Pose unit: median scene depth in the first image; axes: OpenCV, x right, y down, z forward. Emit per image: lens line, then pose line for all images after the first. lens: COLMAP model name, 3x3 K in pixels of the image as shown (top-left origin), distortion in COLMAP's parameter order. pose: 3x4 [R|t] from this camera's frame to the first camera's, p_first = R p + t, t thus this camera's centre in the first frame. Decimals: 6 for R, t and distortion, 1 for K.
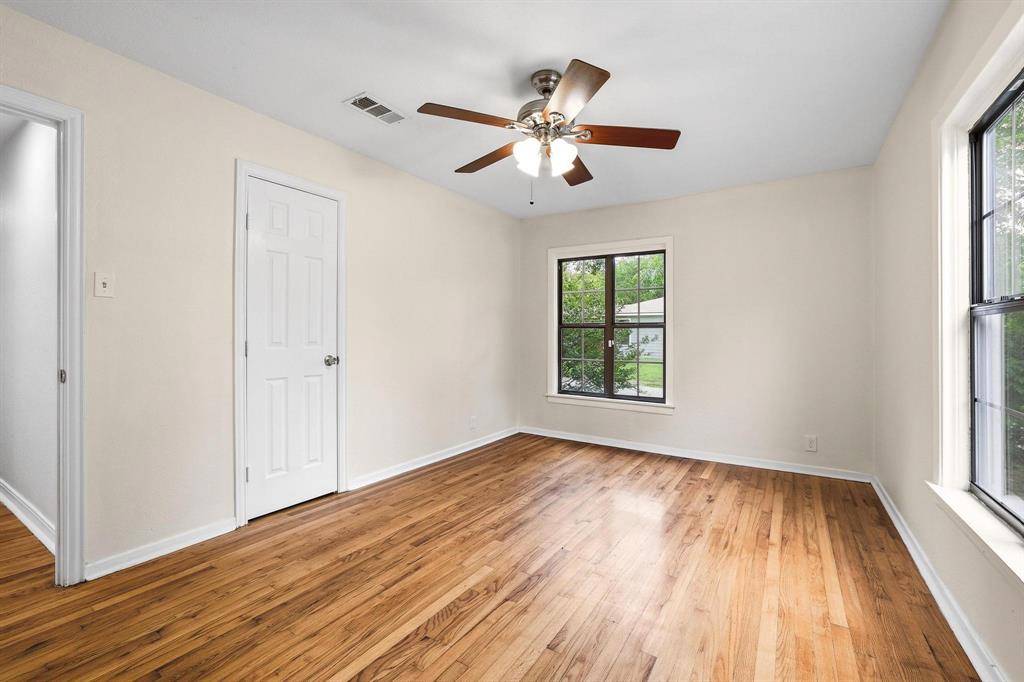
lens RADIAL K [[438.3, 0, 509.6], [0, 438.3, 336.0], [0, 0, 1]] dist [-0.025509, 0.004179]
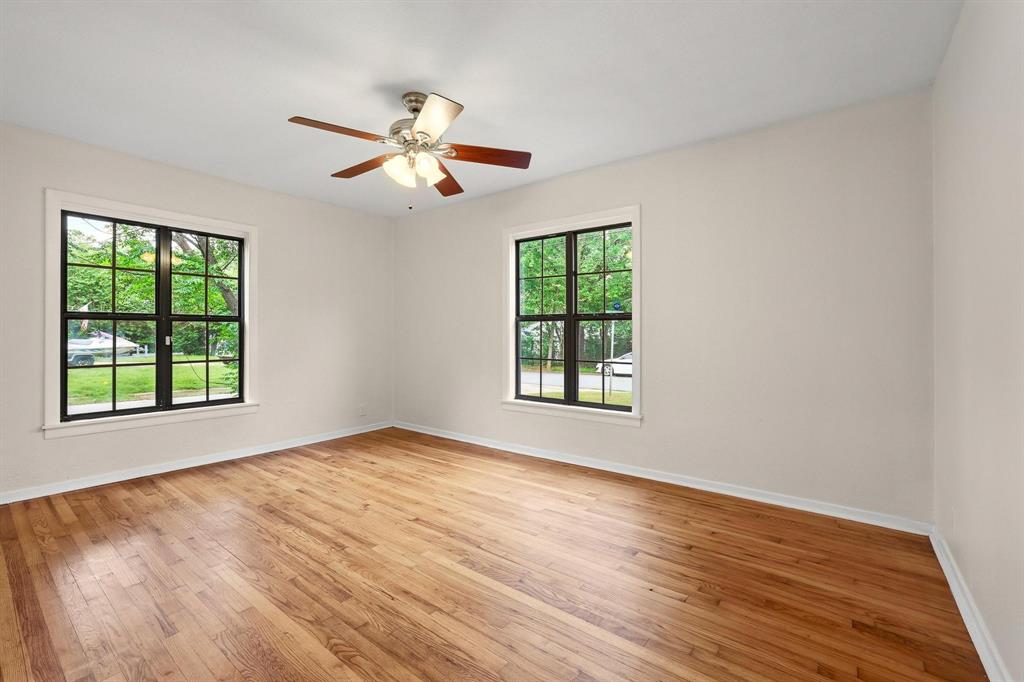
lens RADIAL K [[438.3, 0, 514.5], [0, 438.3, 331.8], [0, 0, 1]] dist [-0.025509, 0.004179]
pose [[0.079020, -0.002727, 0.996869, -0.867492], [-0.000103, 0.999996, 0.002744, -0.001234], [-0.996873, -0.000320, 0.079019, 0.570262]]
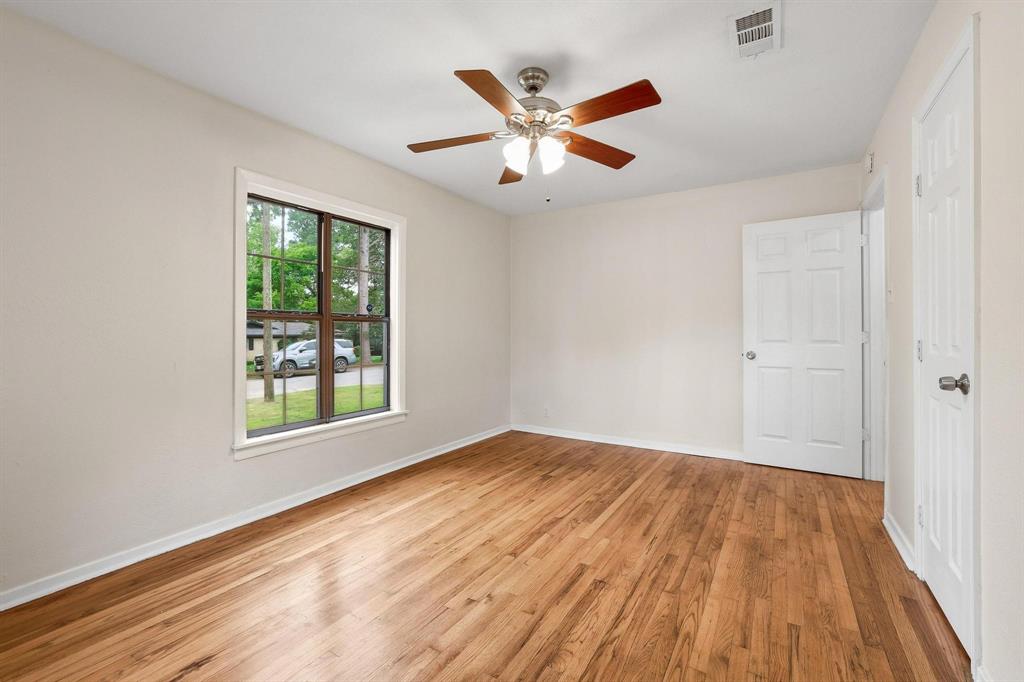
lens RADIAL K [[438.3, 0, 515.1], [0, 438.3, 334.7], [0, 0, 1]] dist [-0.025509, 0.004179]
pose [[-0.999709, -0.002626, -0.023989, 0.129412], [-0.002692, 0.999993, 0.002713, -0.000131], [0.023982, 0.002776, -0.999709, 1.727887]]
